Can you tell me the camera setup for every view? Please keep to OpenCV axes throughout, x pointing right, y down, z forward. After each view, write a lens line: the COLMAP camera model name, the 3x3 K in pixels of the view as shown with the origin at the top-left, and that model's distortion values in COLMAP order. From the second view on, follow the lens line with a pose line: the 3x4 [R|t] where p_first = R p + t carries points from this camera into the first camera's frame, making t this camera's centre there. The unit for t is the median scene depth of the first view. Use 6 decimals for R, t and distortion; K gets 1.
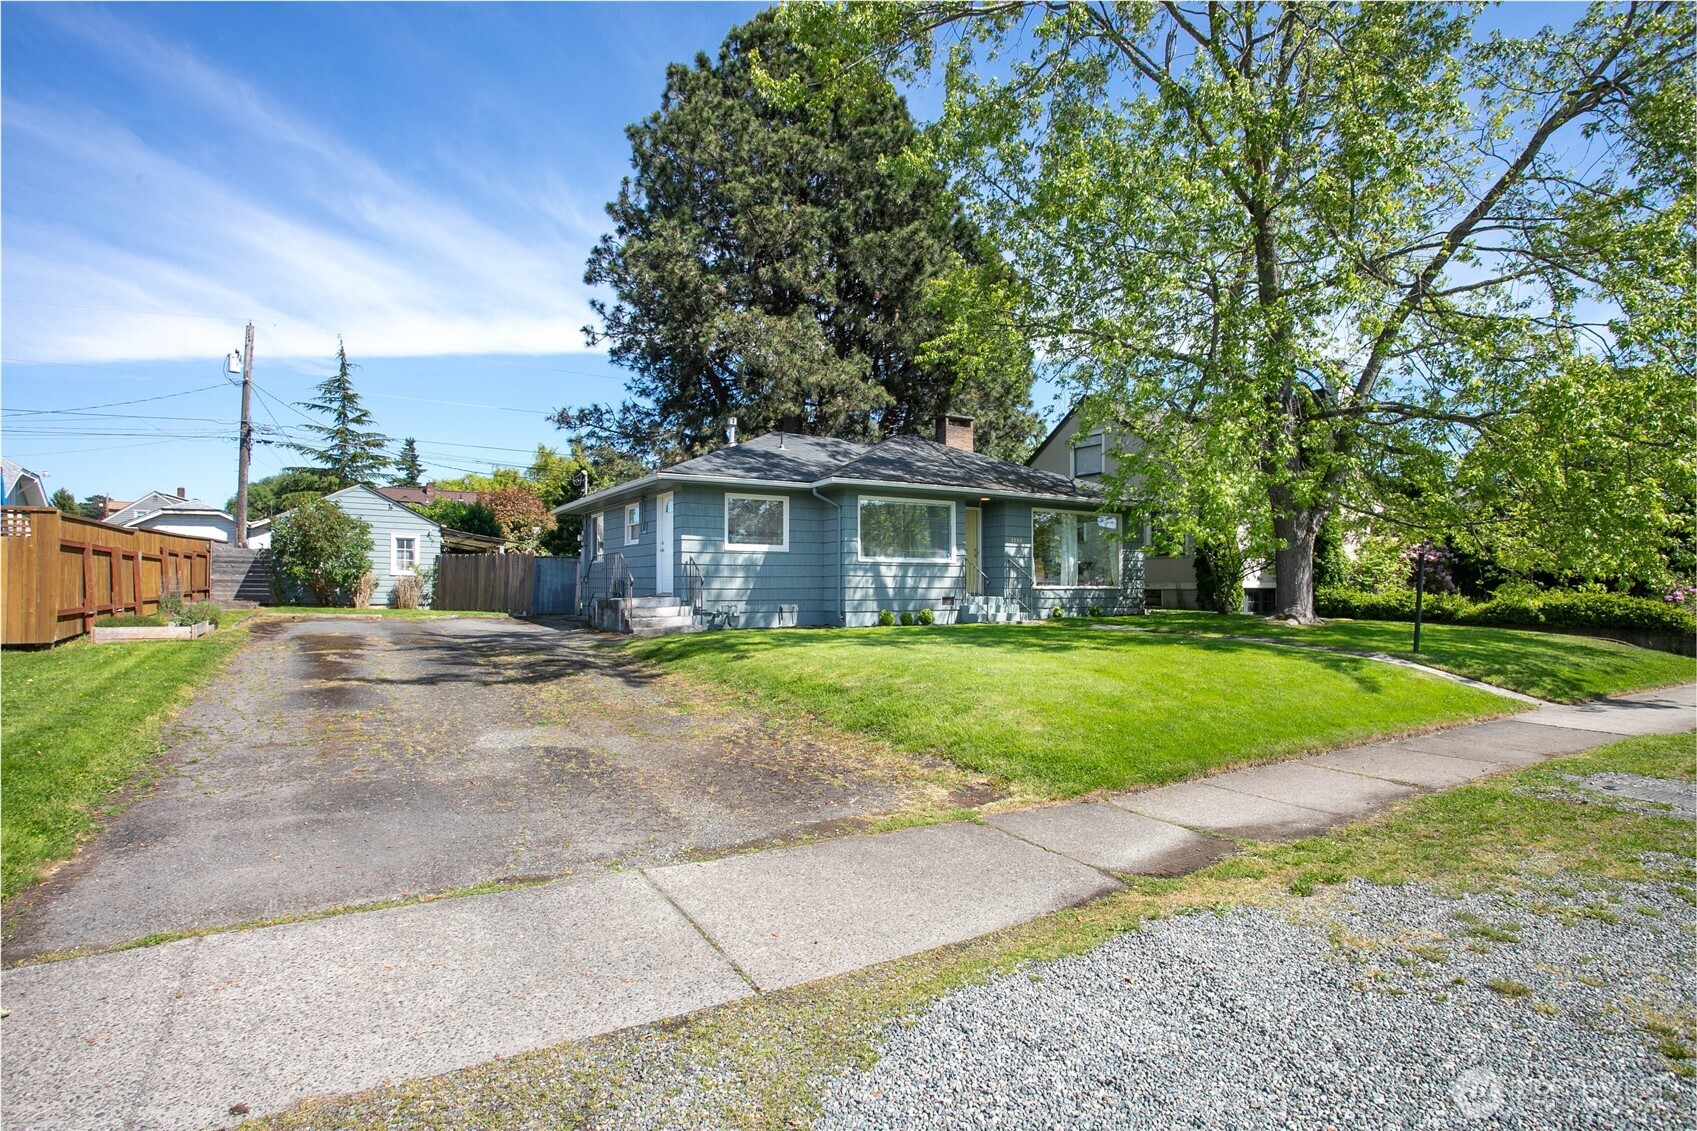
lens RADIAL K [[886.0, 0, 848.5], [0, 886.0, 565.5], [0, 0, 1]] dist [-0.053115, 0.017469]
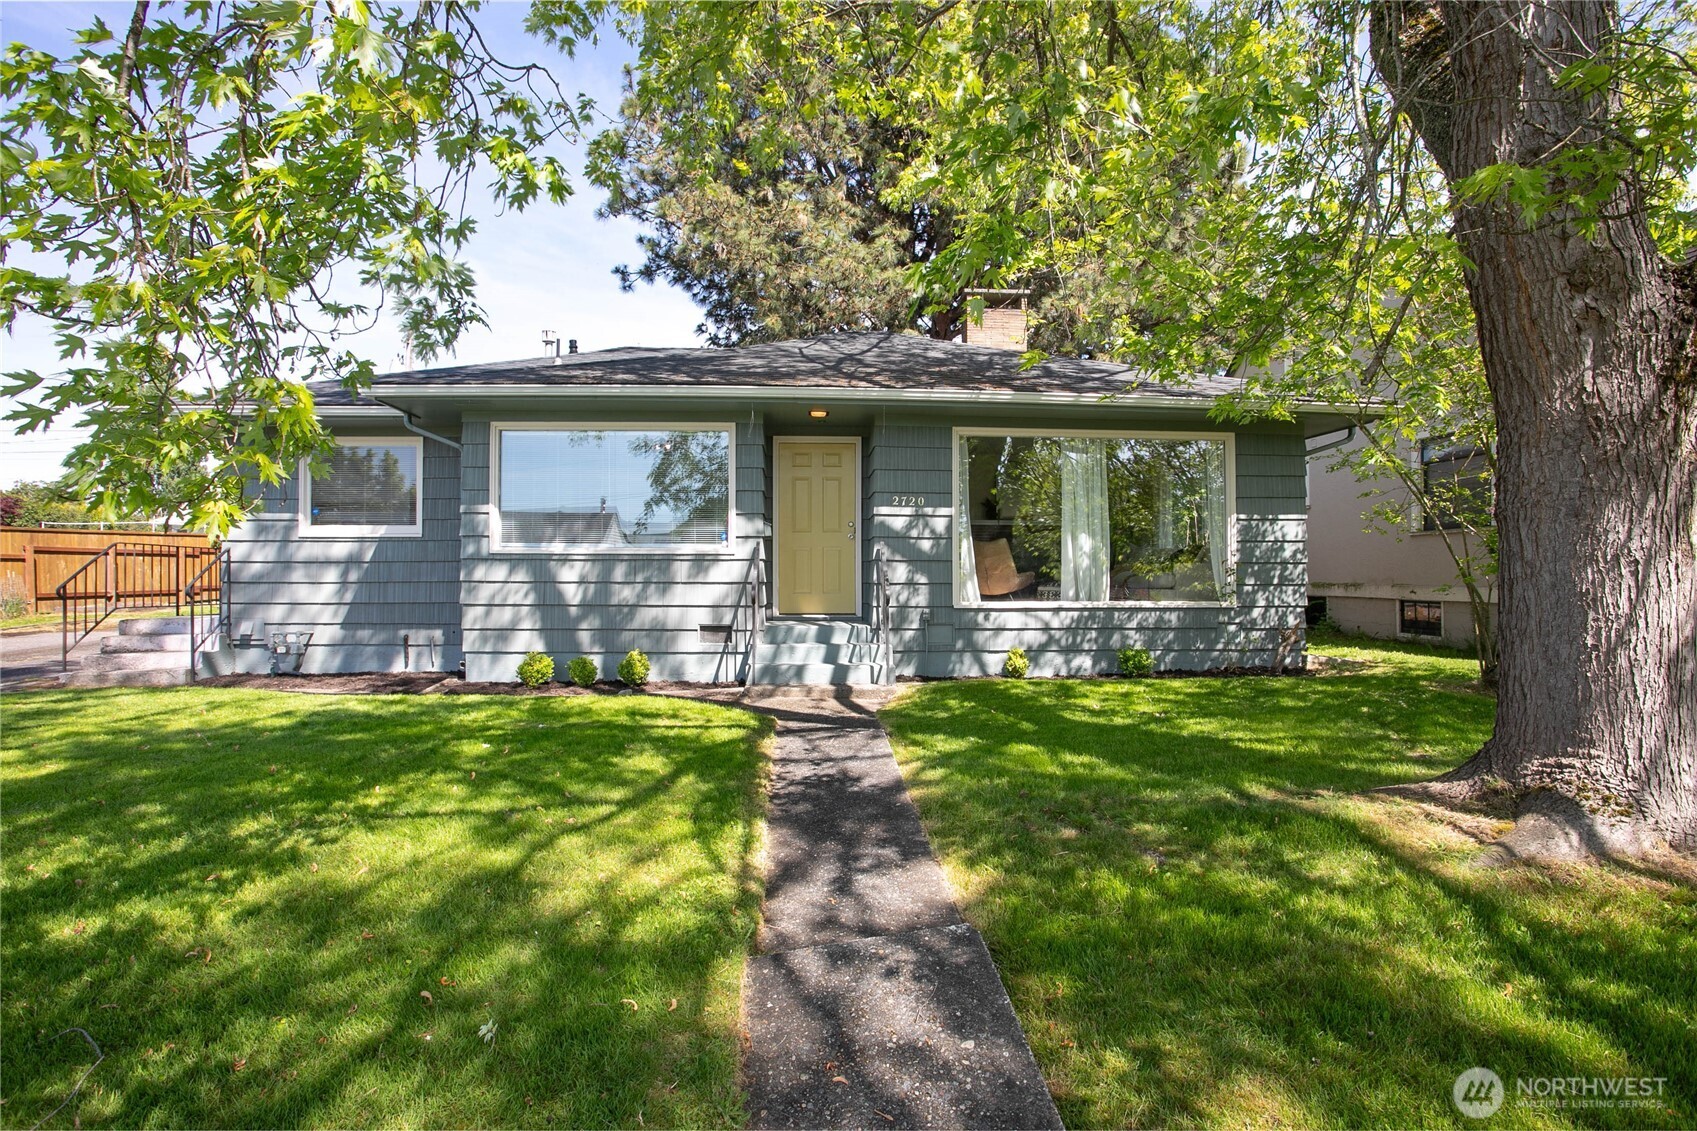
lens RADIAL K [[825.3, 0, 848.5], [0, 825.3, 565.5], [0, 0, 1]] dist [-0.035784, 0.000192]
pose [[0.879380, -0.003552, -0.476108, 0.336486], [0.010828, 0.999863, 0.012540, -0.000603], [0.475998, -0.016183, 0.879297, 0.565398]]
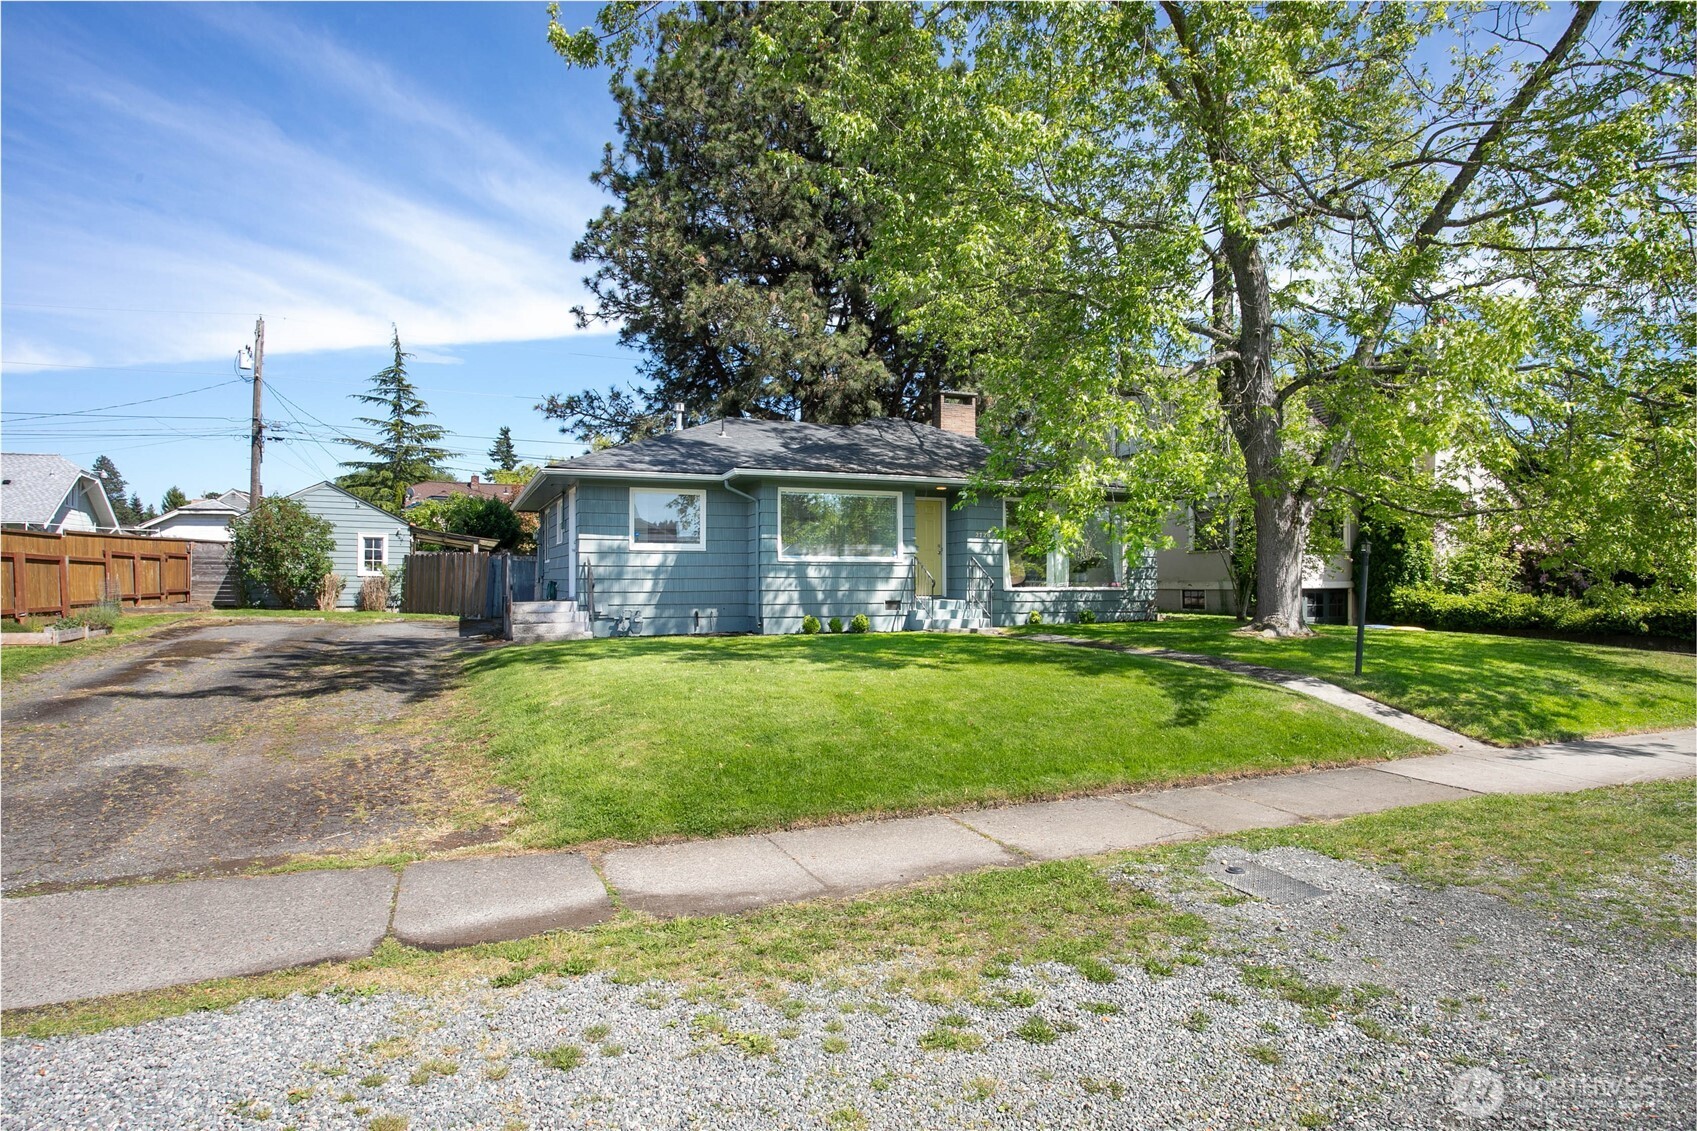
lens RADIAL K [[983.9, 0, 848.5], [0, 983.9, 565.5], [0, 0, 1]] dist [-0.036085, 0.002299]
pose [[0.988103, -0.004640, -0.153724, 0.192030], [0.005834, 0.999956, 0.007317, -0.005927], [0.153683, -0.008126, 0.988087, 0.024274]]
